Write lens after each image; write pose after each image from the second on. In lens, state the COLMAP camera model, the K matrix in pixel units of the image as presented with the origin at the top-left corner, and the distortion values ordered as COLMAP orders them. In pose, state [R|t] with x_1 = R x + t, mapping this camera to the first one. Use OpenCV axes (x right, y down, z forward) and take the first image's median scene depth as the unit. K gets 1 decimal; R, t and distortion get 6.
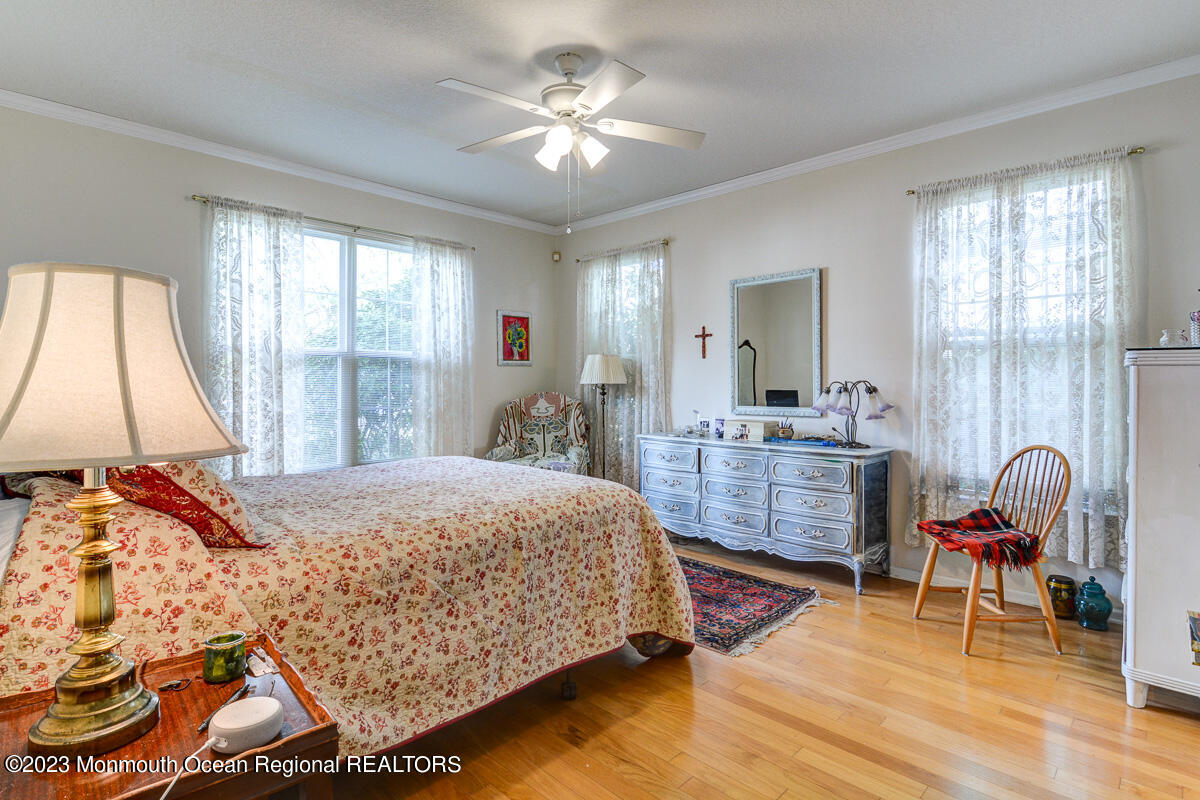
lens RADIAL K [[578.6, 0, 609.5], [0, 578.6, 397.9], [0, 0, 1]] dist [0.009824, -0.012994]
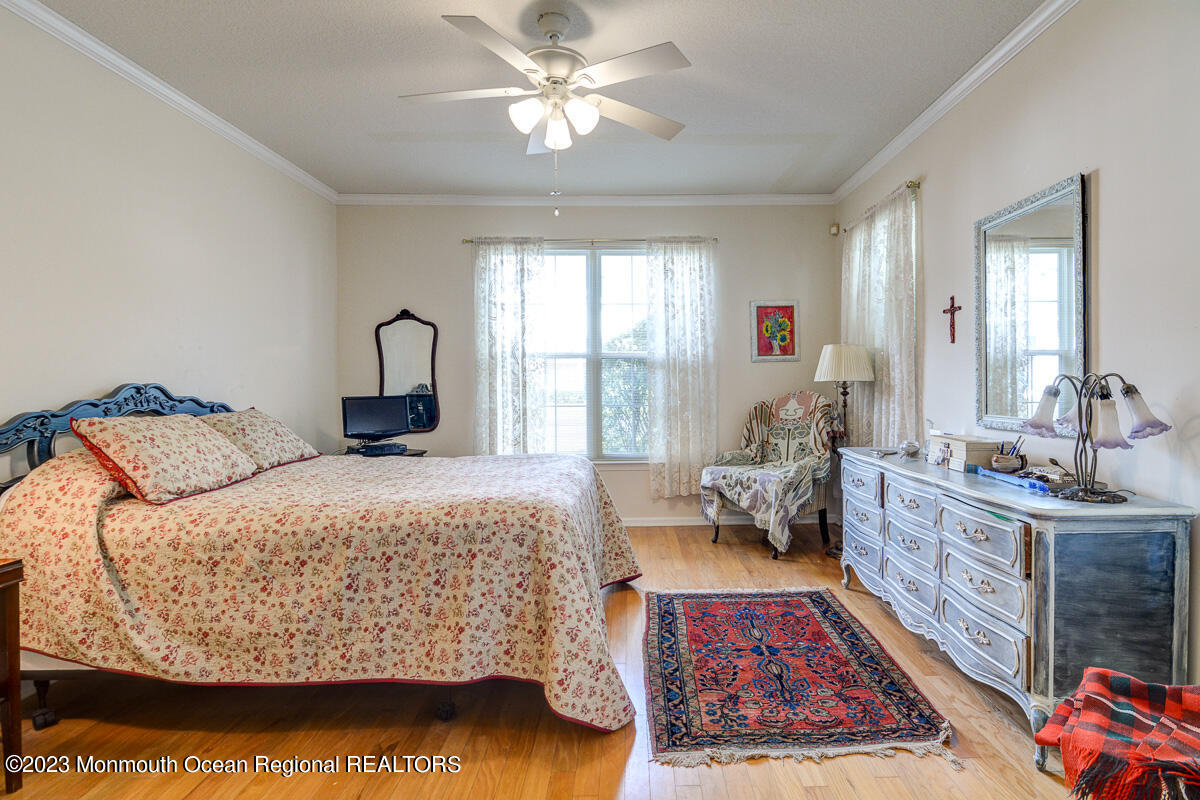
lens RADIAL K [[578.6, 0, 609.5], [0, 578.6, 397.9], [0, 0, 1]] dist [0.009824, -0.012994]
pose [[0.724516, 0.012886, -0.689138, 0.395293], [-0.009553, 0.999917, 0.008653, -0.006706], [0.689192, 0.000314, 0.724578, 0.259521]]
